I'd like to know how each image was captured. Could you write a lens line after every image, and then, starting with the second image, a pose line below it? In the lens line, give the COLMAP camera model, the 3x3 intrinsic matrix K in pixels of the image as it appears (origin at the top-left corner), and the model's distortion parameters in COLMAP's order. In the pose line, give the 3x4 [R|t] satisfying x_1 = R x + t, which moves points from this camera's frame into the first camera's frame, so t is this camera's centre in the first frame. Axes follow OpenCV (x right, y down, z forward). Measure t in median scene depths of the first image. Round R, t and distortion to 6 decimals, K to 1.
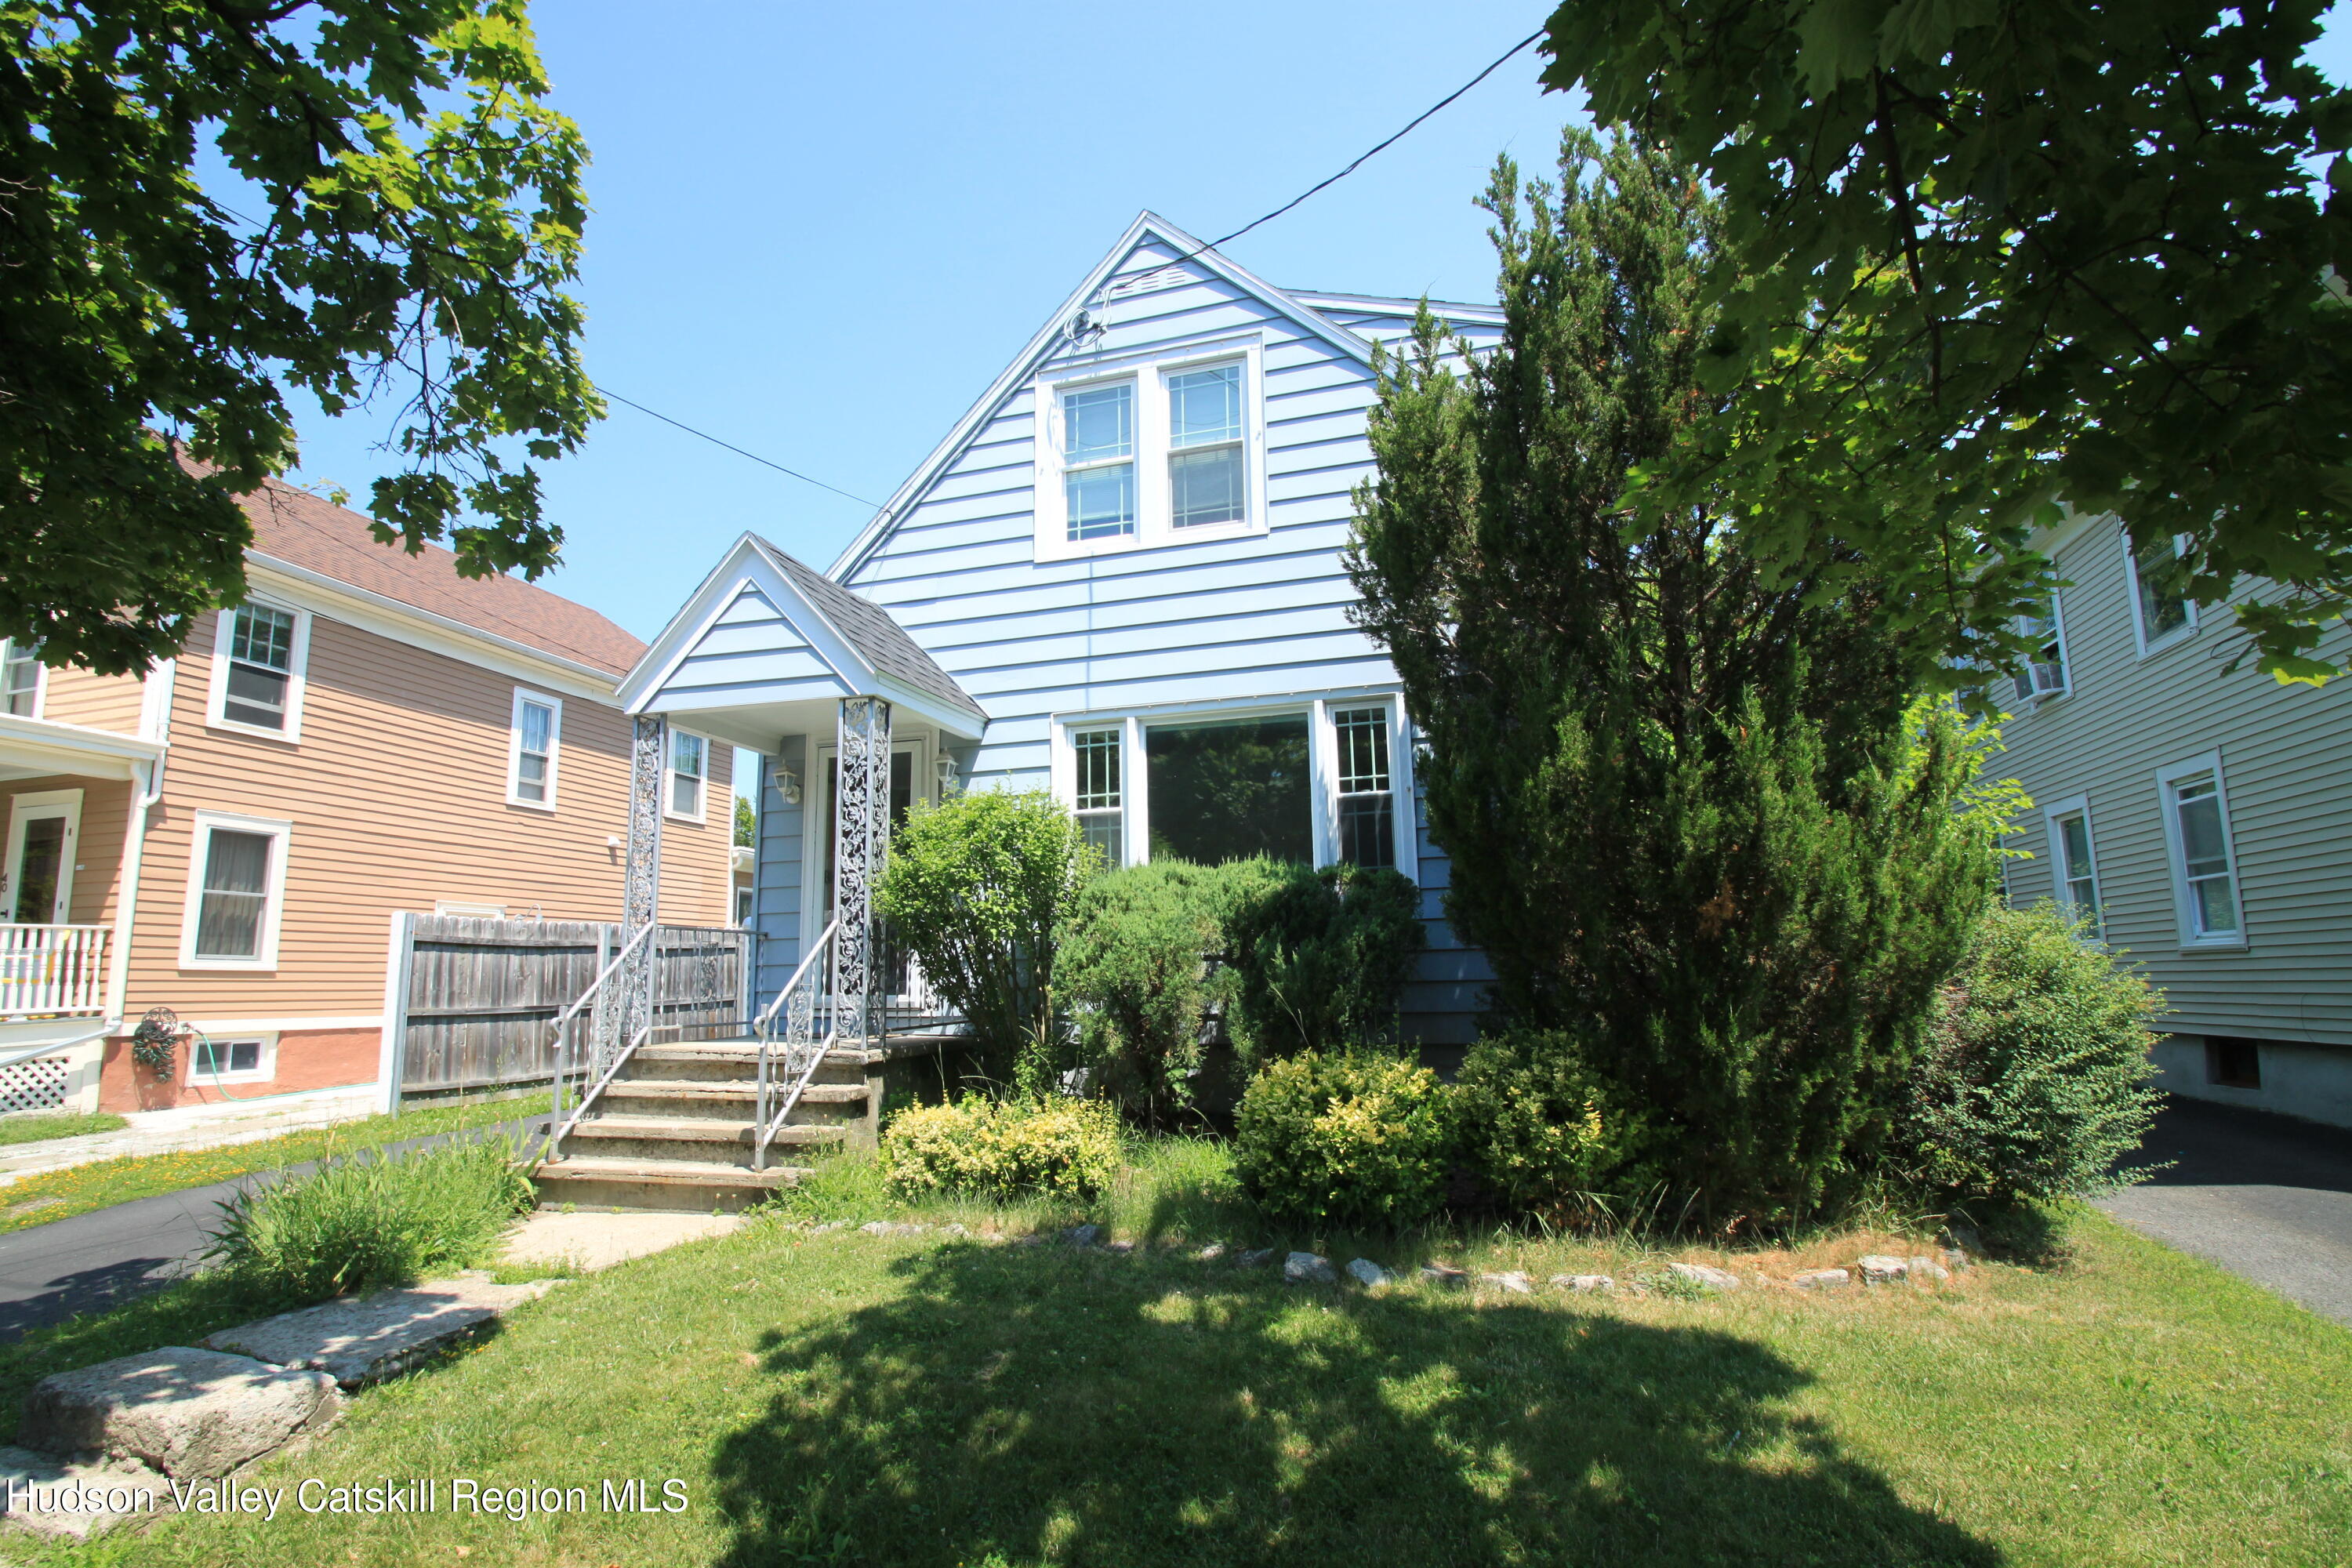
lens RADIAL K [[1129.7, 0, 1160.1], [0, 1129.7, 792.1], [0, 0, 1]] dist [-0.010372, -0.001953]
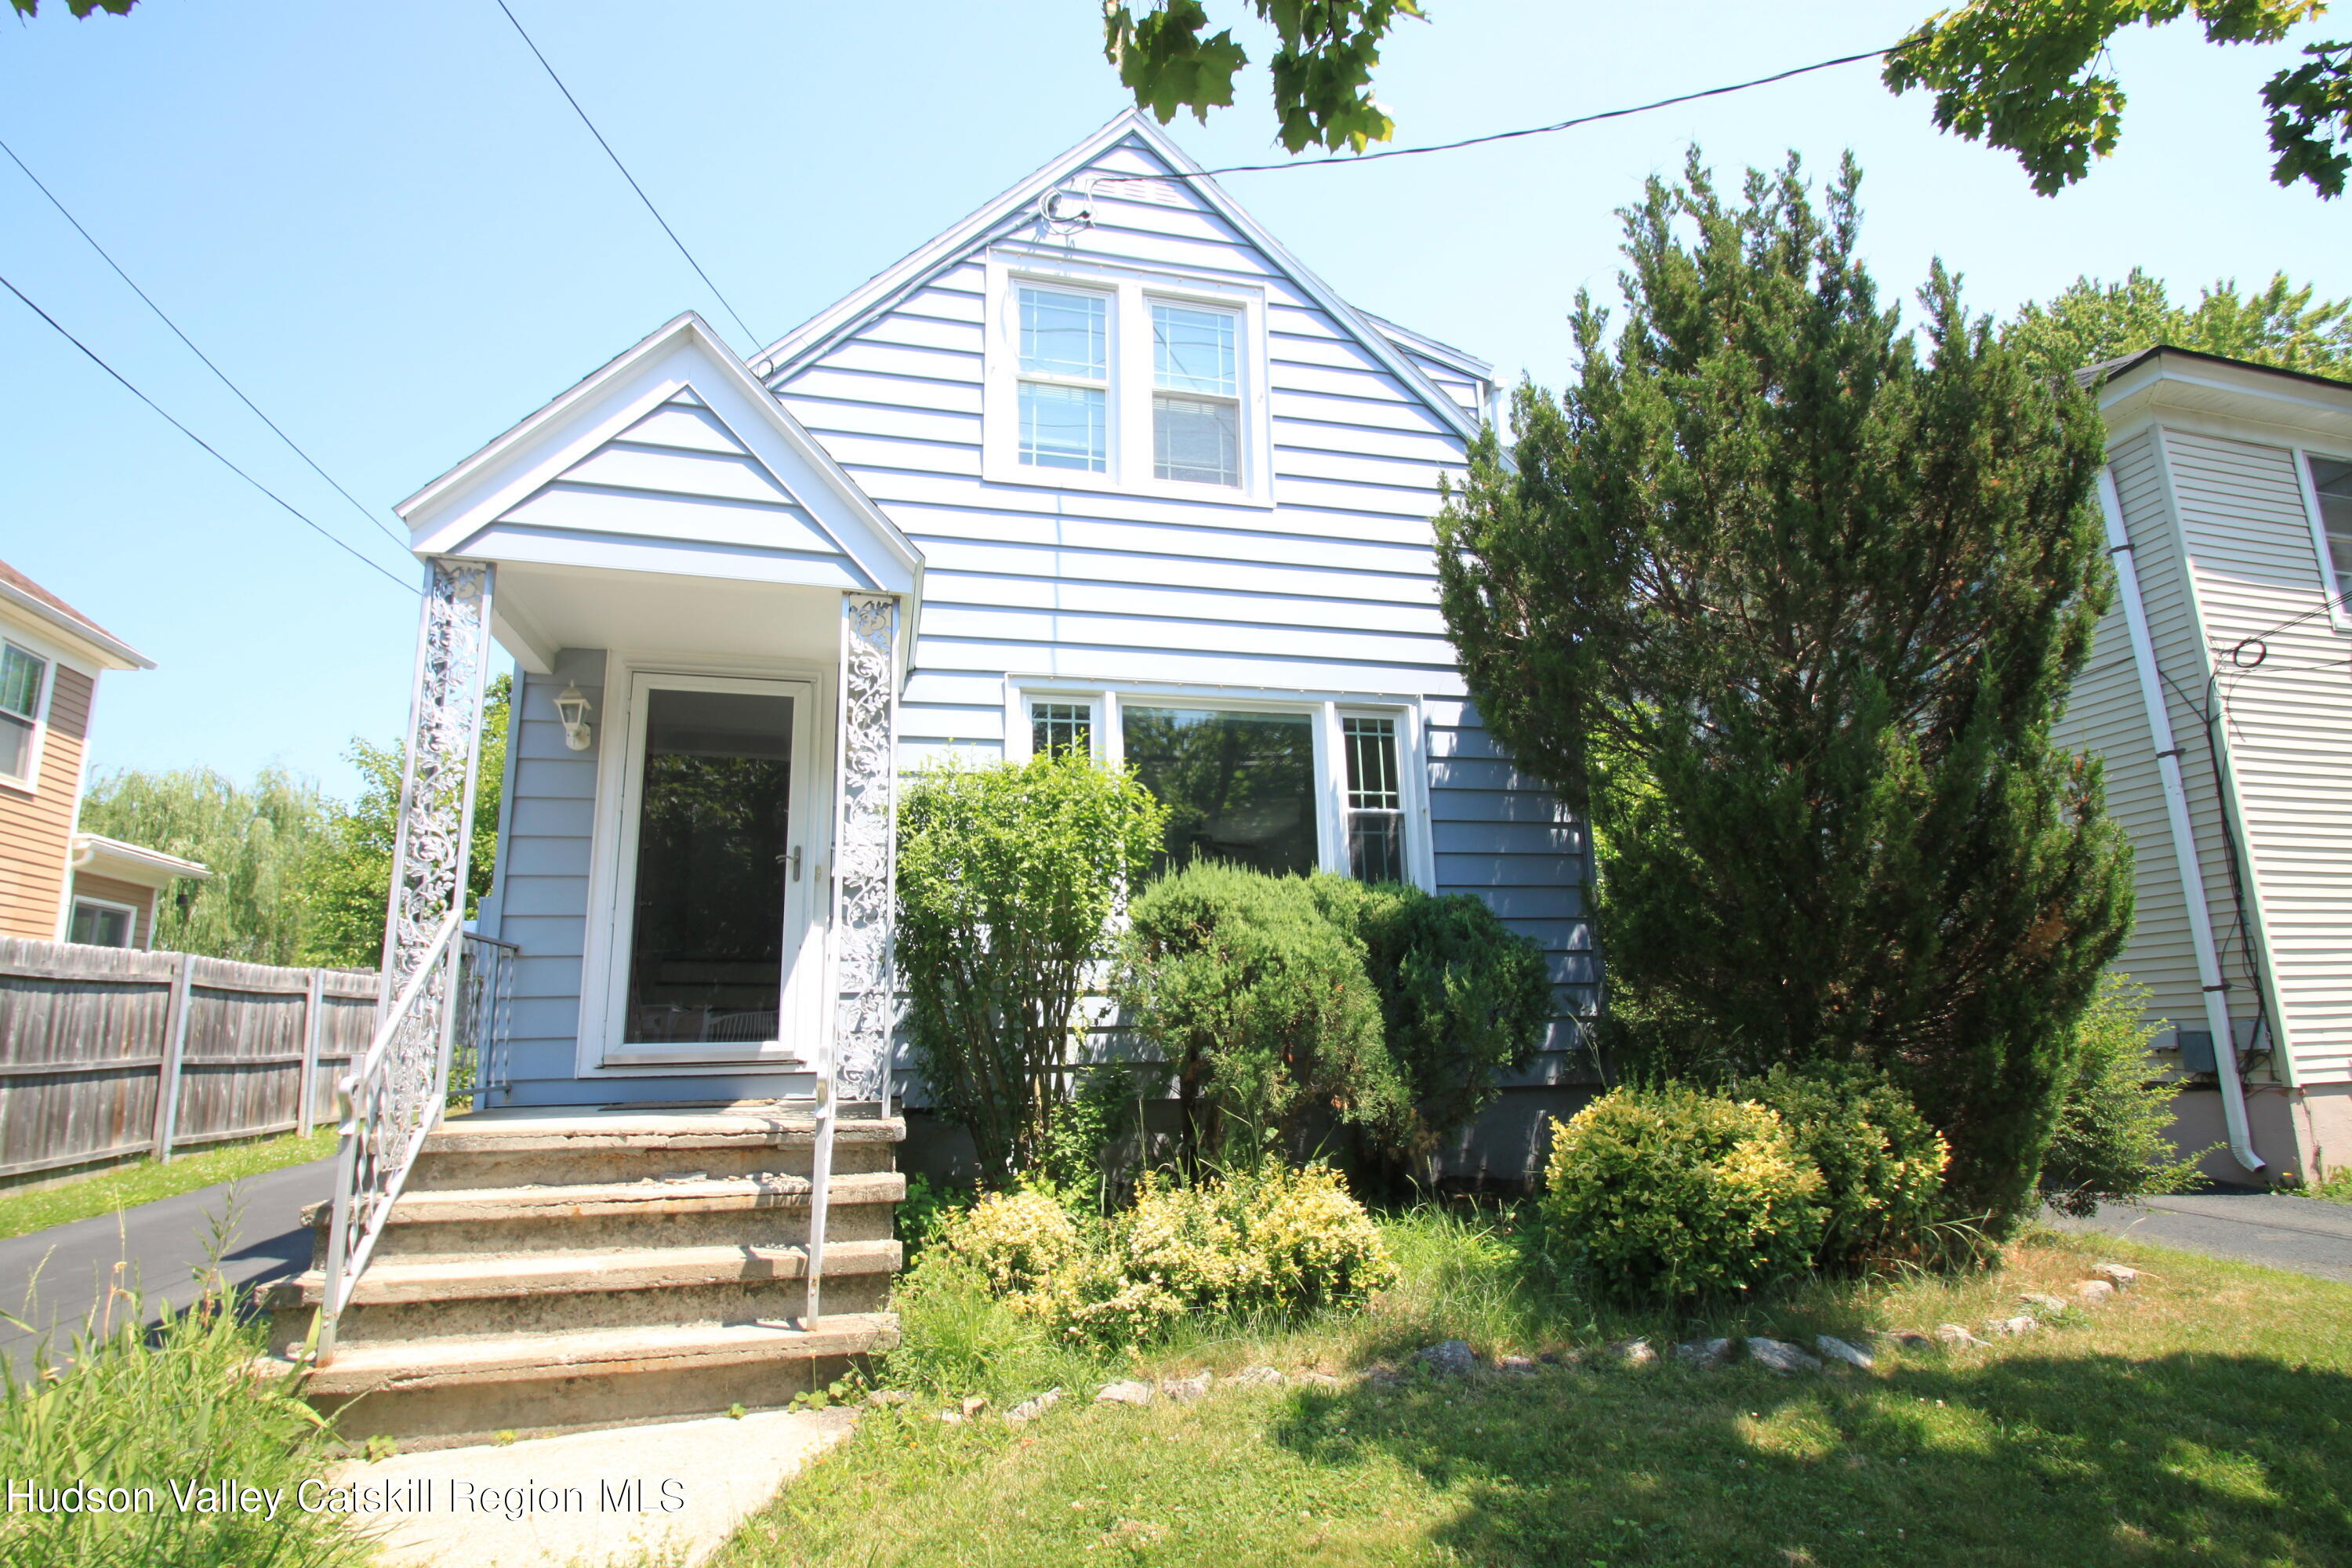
lens RADIAL K [[1129.7, 0, 1175.6], [0, 1129.7, 799.5], [0, 0, 1]] dist [-0.010372, -0.001953]
pose [[0.860232, 0.101436, 0.499711, -0.404284], [-0.076391, 0.994590, -0.070386, 0.067254], [-0.504148, 0.022375, 0.863327, 0.300212]]
